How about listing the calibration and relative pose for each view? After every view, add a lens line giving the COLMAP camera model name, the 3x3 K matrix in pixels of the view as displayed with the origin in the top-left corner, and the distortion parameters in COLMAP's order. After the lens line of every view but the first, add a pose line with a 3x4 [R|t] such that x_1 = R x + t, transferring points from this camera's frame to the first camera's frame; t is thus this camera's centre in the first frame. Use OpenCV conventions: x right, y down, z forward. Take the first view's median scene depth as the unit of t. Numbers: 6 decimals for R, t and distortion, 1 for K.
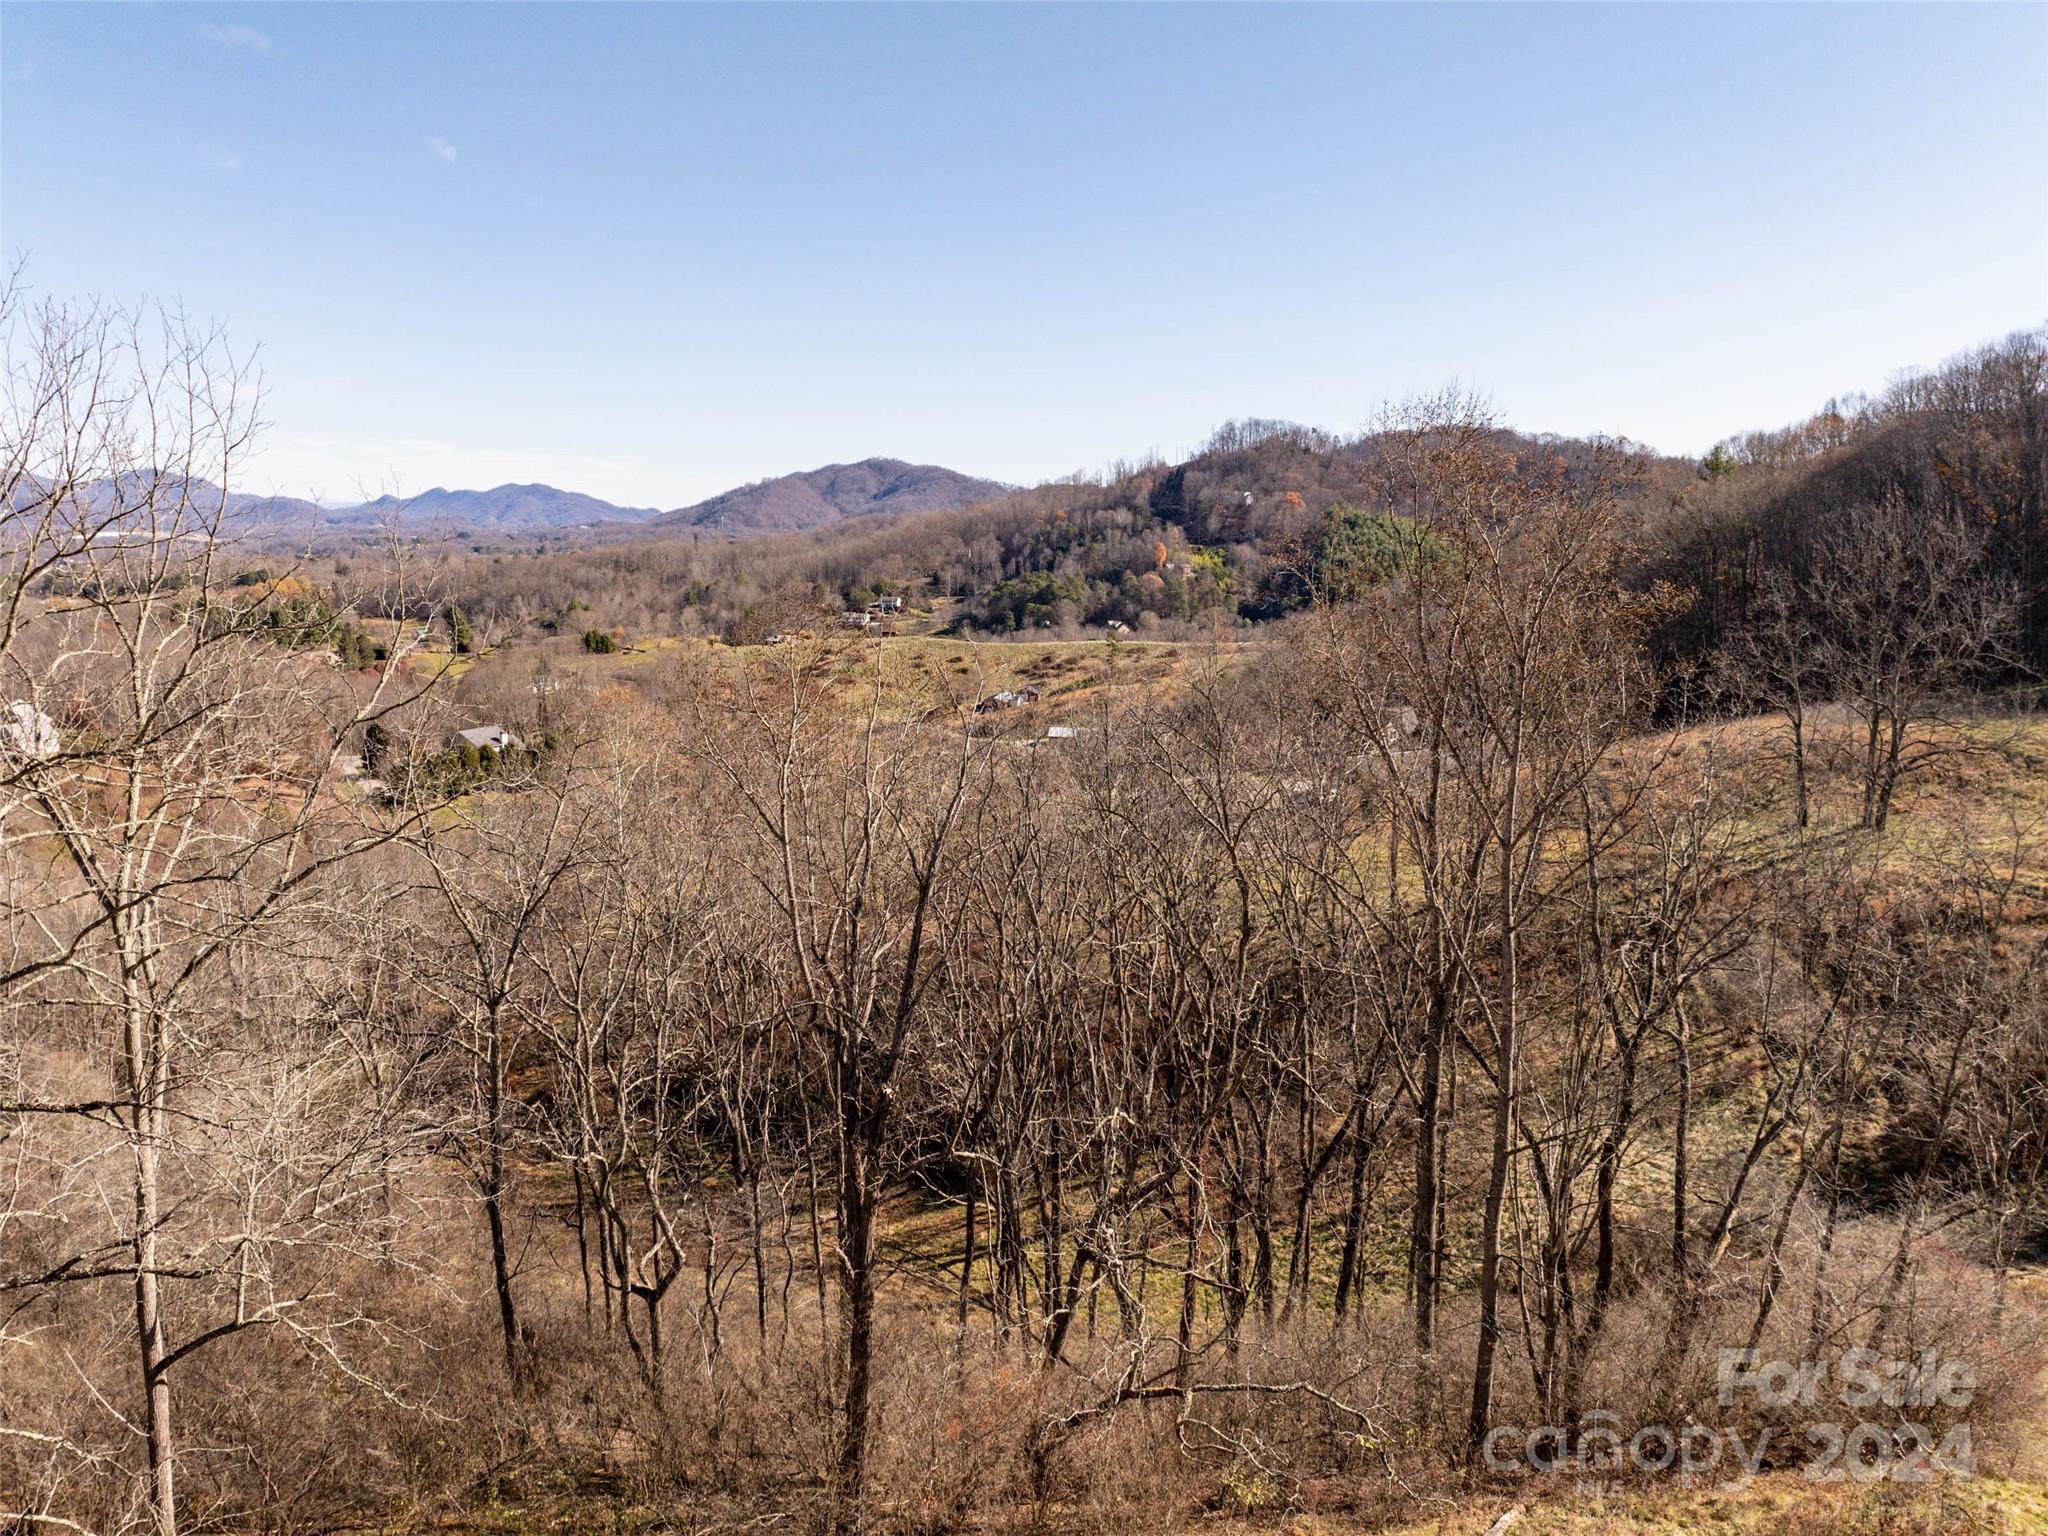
lens RADIAL K [[1443.4, 0, 1032.0], [0, 1443.4, 765.2], [0, 0, 1]] dist [-0.044586, 0.015234]
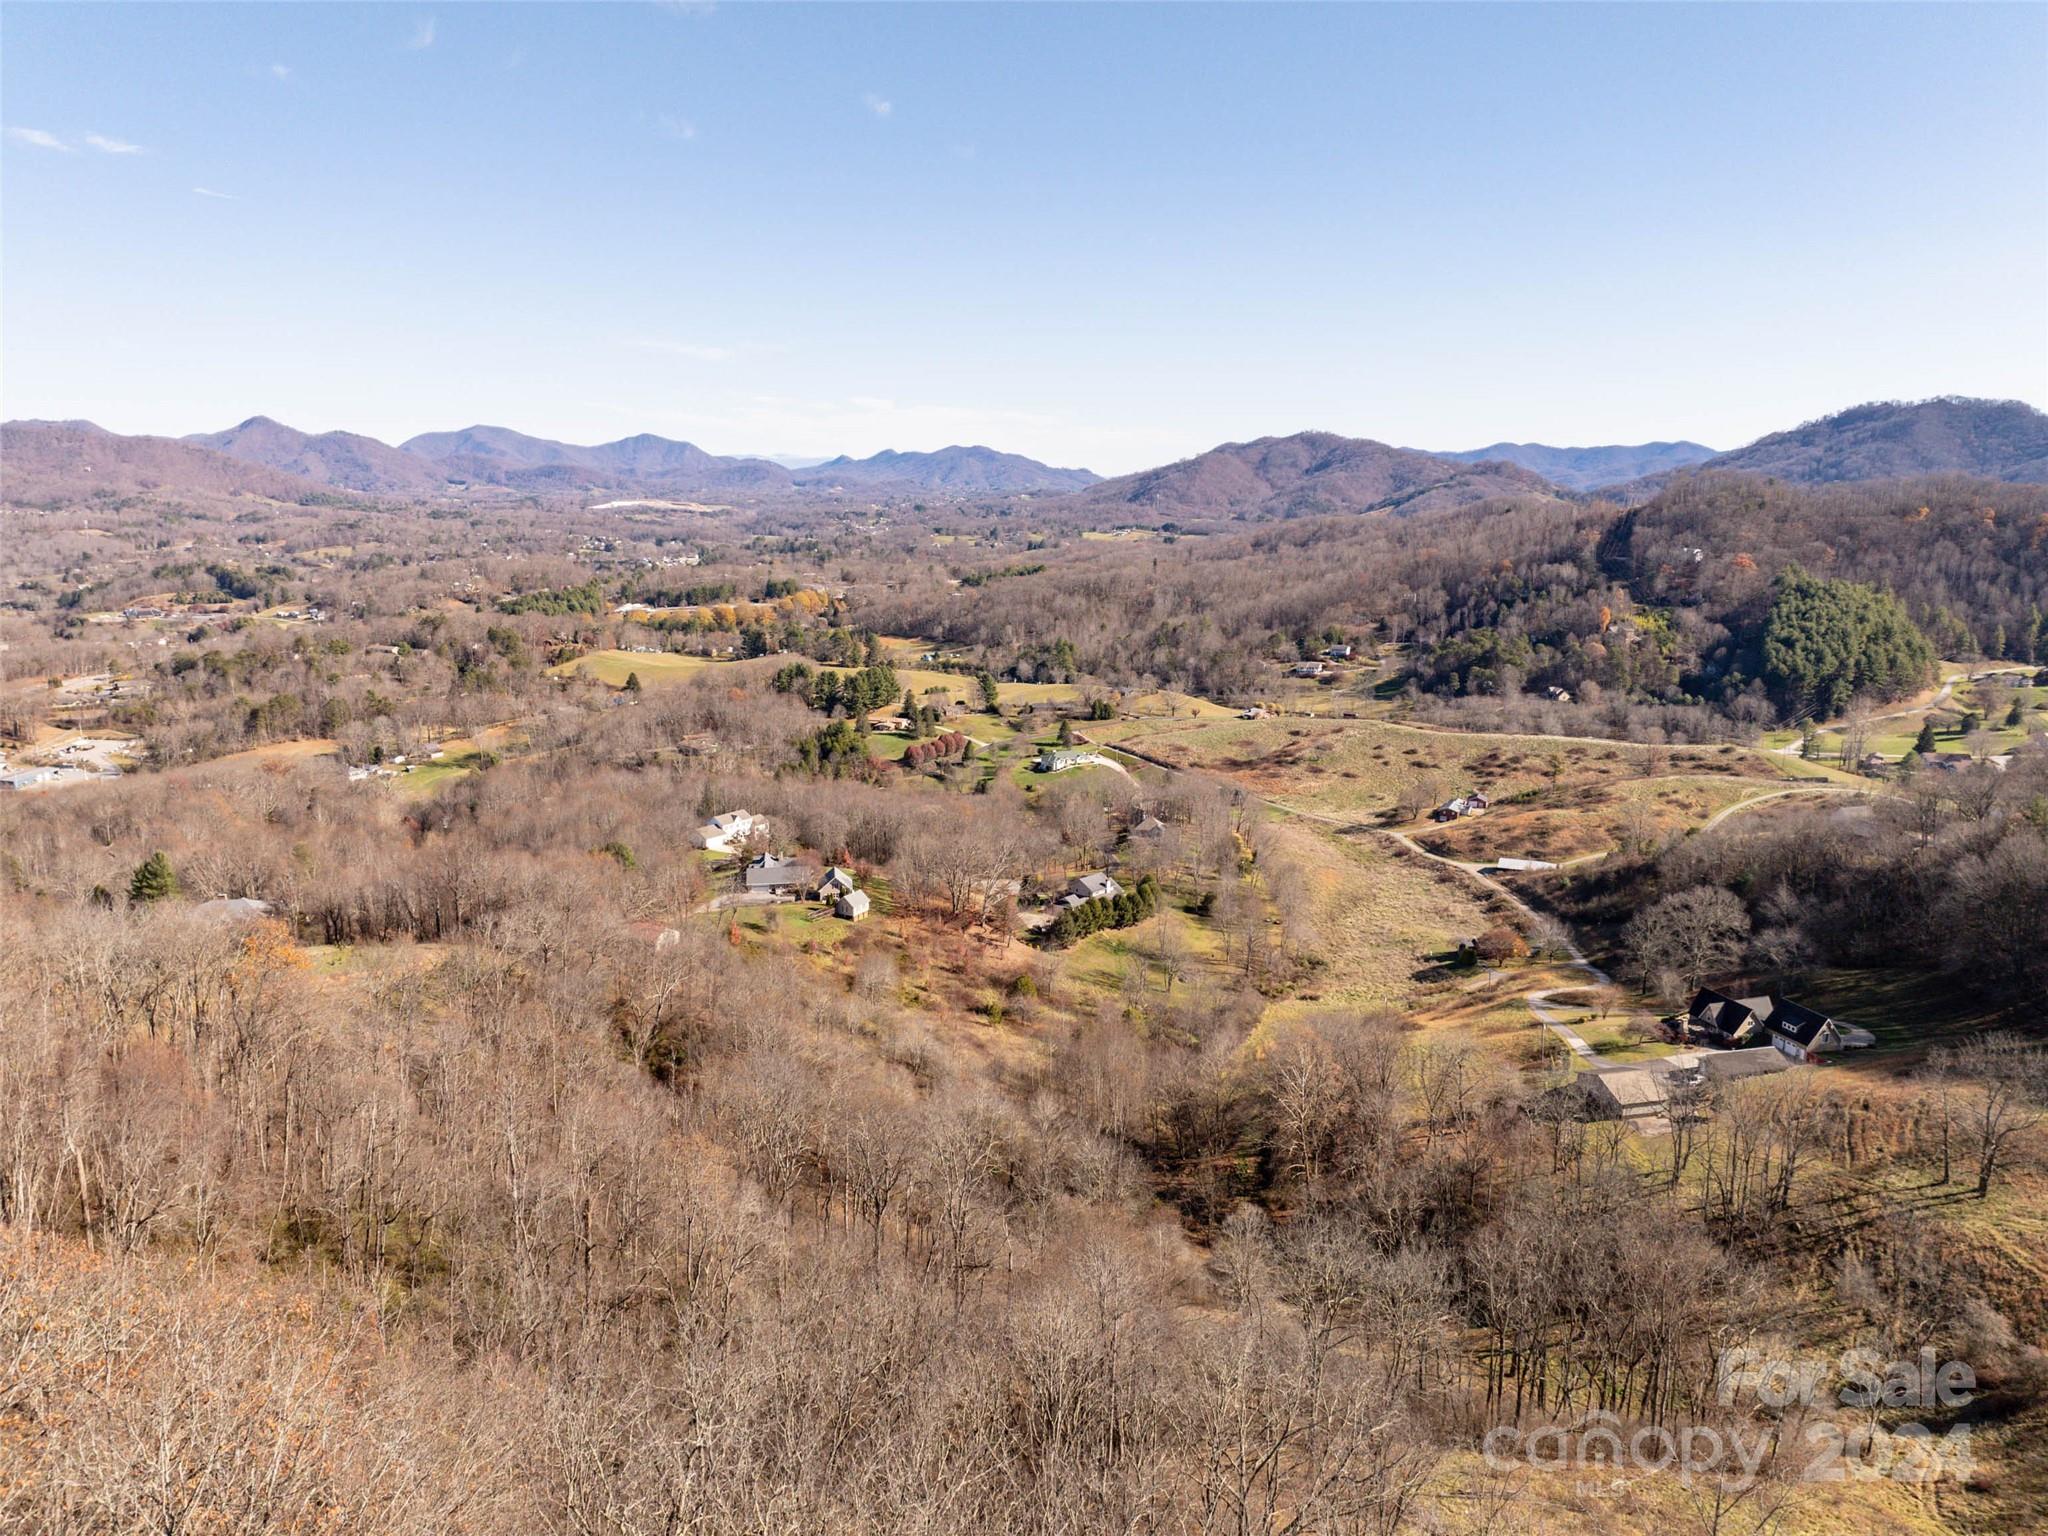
lens RADIAL K [[1443.4, 0, 1028.7], [0, 1443.4, 762.1], [0, 0, 1]] dist [-0.044586, 0.015234]
pose [[0.958337, 0.050054, -0.281220, -0.012902], [-0.041837, 0.998506, 0.035151, -0.054789], [0.282559, -0.021921, 0.958999, -0.116848]]
